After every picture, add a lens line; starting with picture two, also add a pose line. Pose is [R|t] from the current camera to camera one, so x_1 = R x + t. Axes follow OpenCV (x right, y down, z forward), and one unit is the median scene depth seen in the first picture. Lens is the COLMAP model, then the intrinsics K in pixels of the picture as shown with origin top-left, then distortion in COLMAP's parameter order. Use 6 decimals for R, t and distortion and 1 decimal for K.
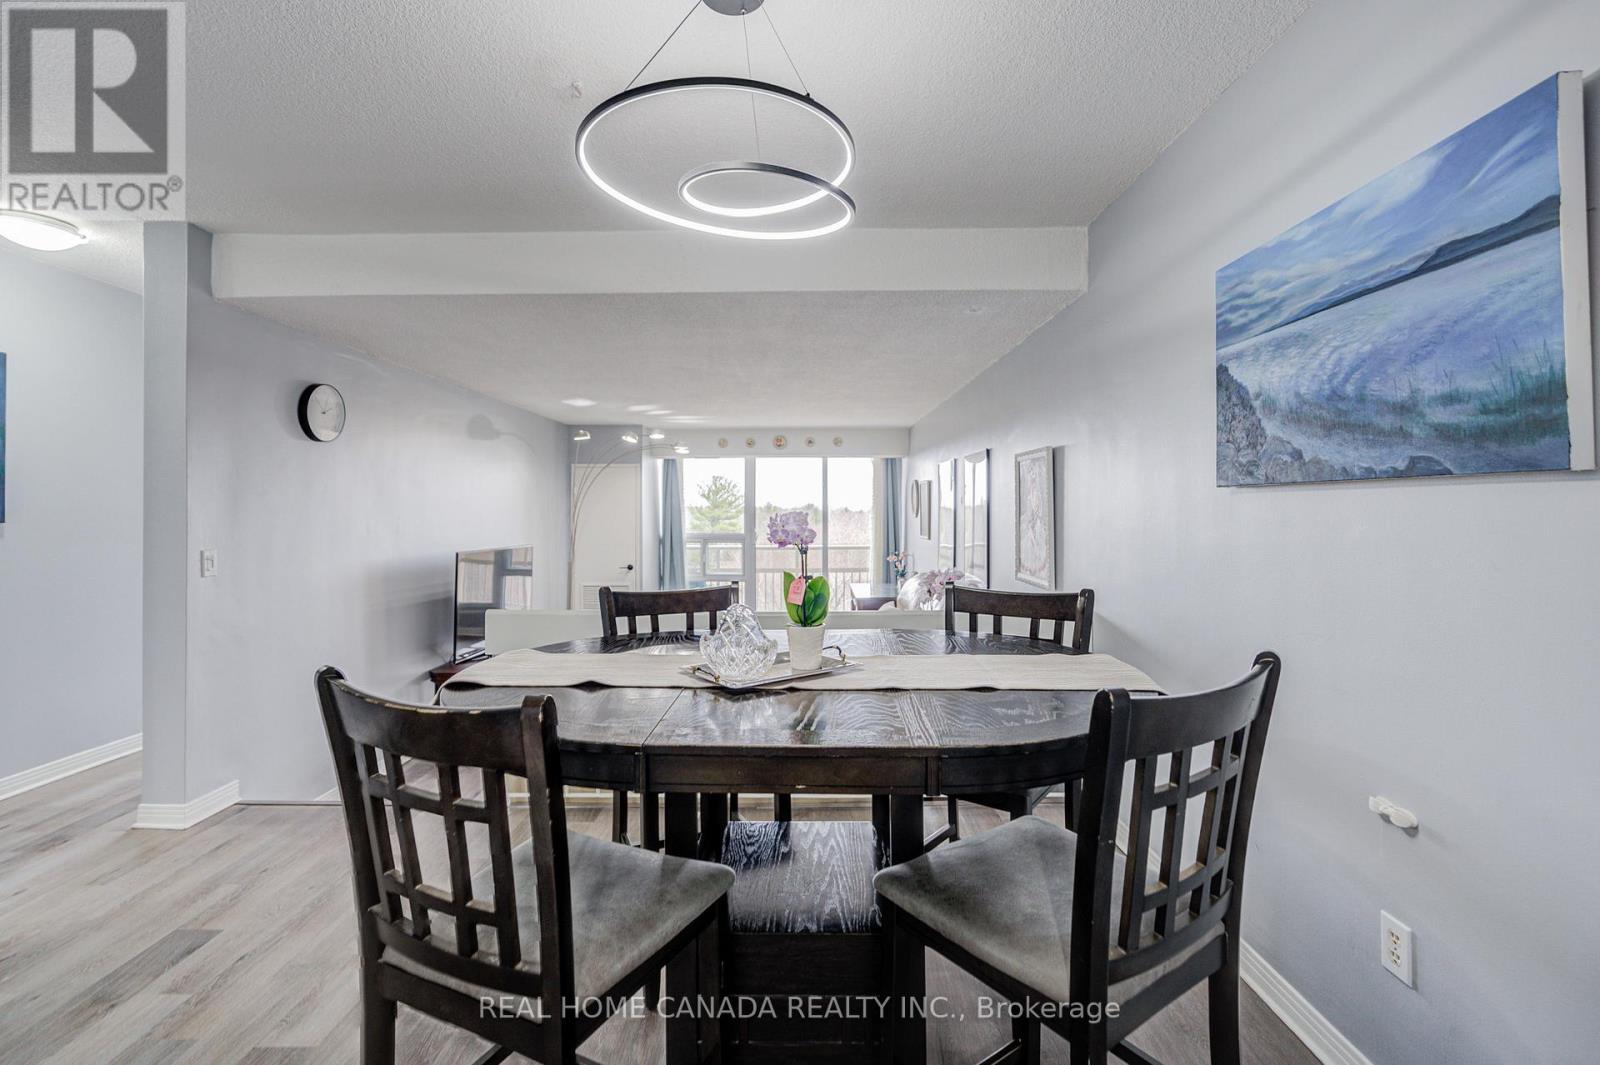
lens RADIAL K [[699.6, 0, 770.4], [0, 699.6, 506.7], [0, 0, 1]] dist [-0.002752, 0.000079]
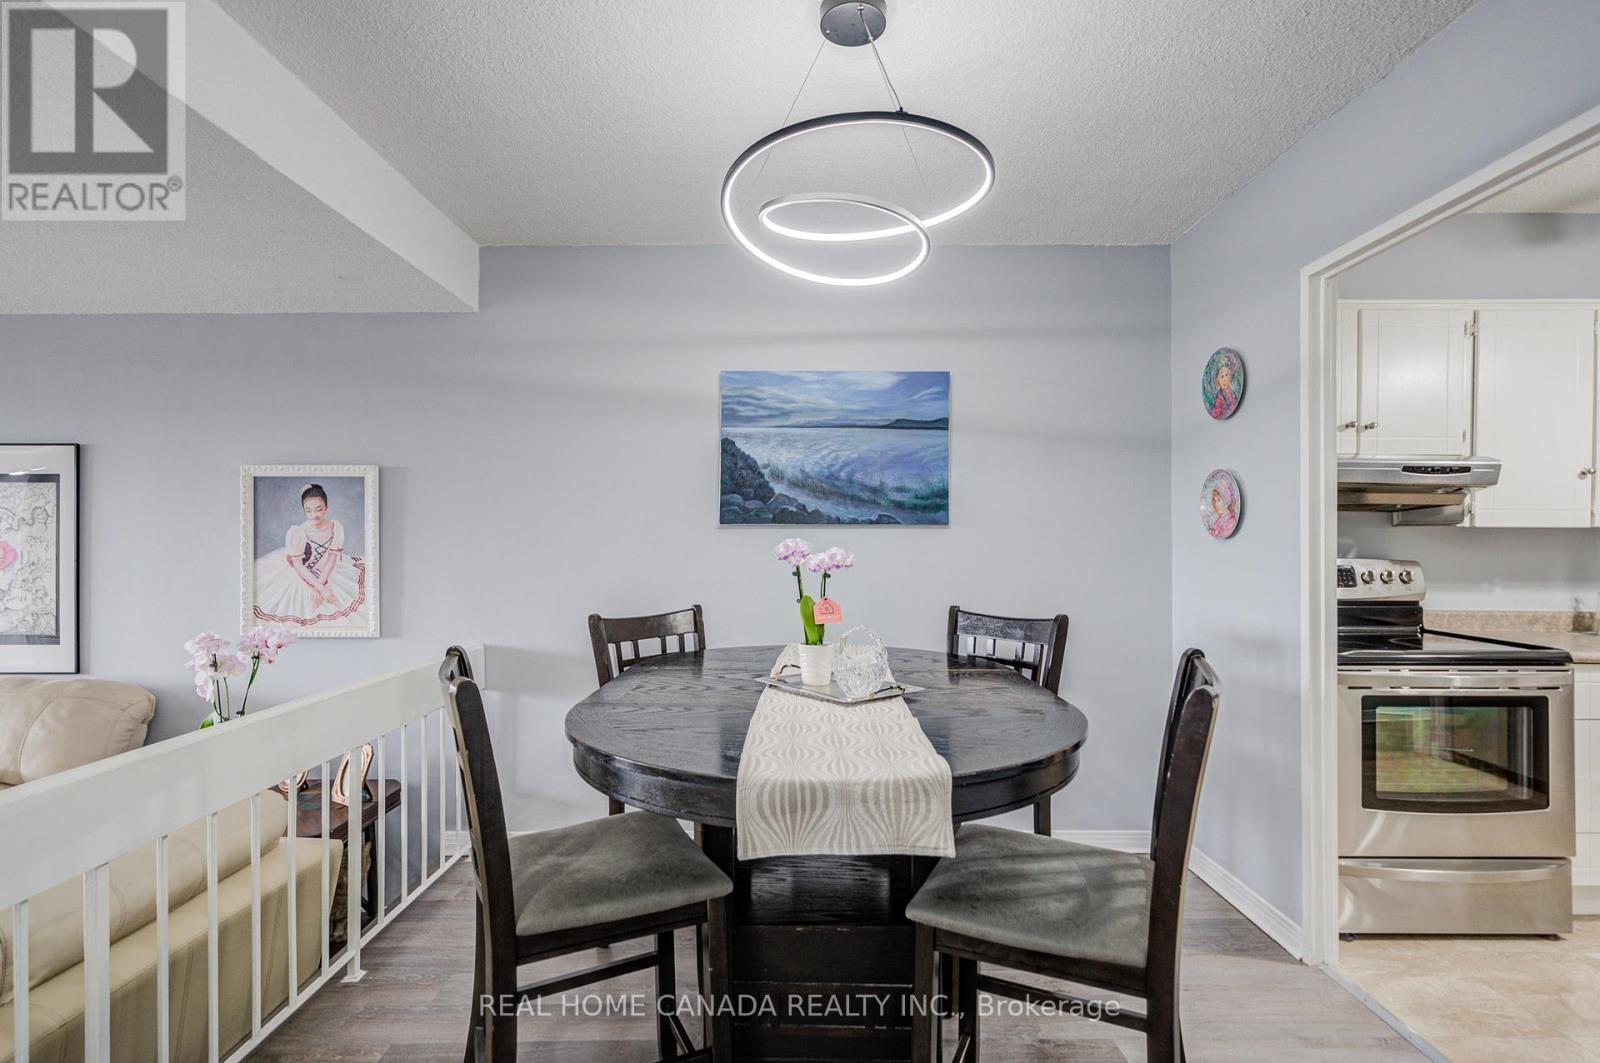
lens RADIAL K [[776.4, 0, 776.2], [0, 776.4, 540.1], [0, 0, 1]] dist [-0.079801, 0.050019]
pose [[-0.027348, 0.001508, 0.999625, -1.167124], [-0.003627, 0.999992, -0.001608, 0.007660], [-0.999619, -0.003670, -0.027342, 1.176878]]
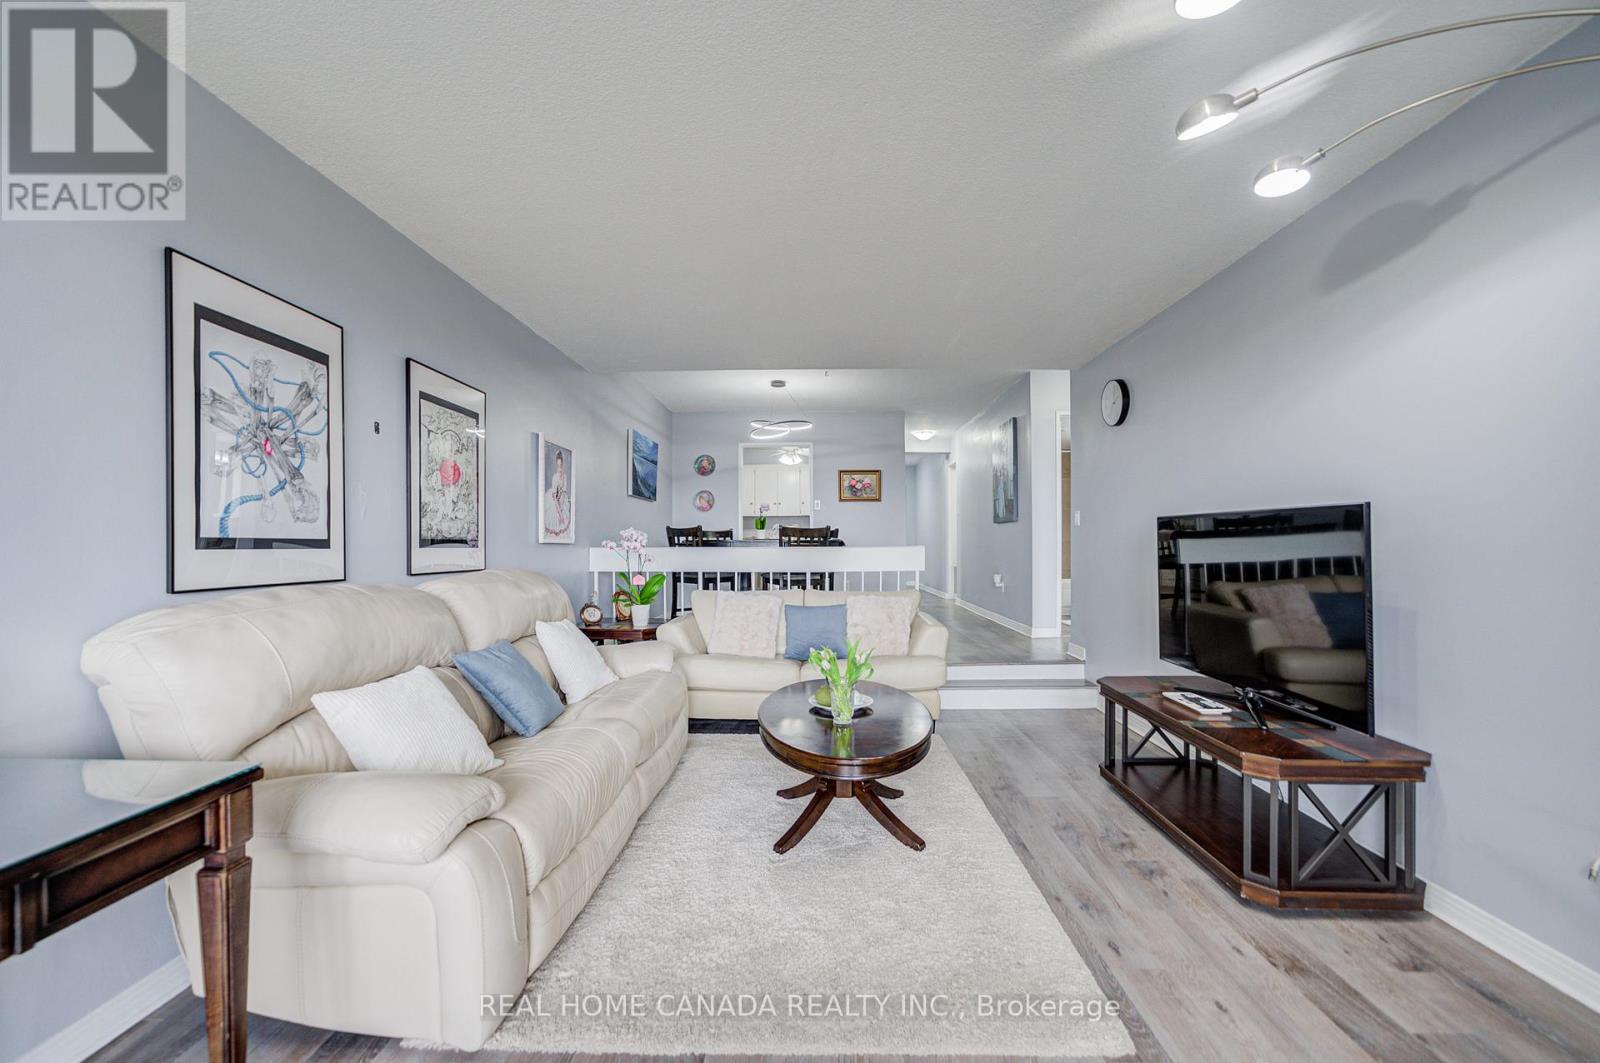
lens RADIAL K [[640.1, 0, 800.7], [0, 640.1, 542.7], [0, 0, 1]] dist [0.000158, 0.000057]
pose [[-0.999984, 0.004883, -0.002832, -0.180419], [0.004910, 0.999942, -0.009628, 0.295006], [0.002785, -0.009642, -0.999950, 5.063600]]
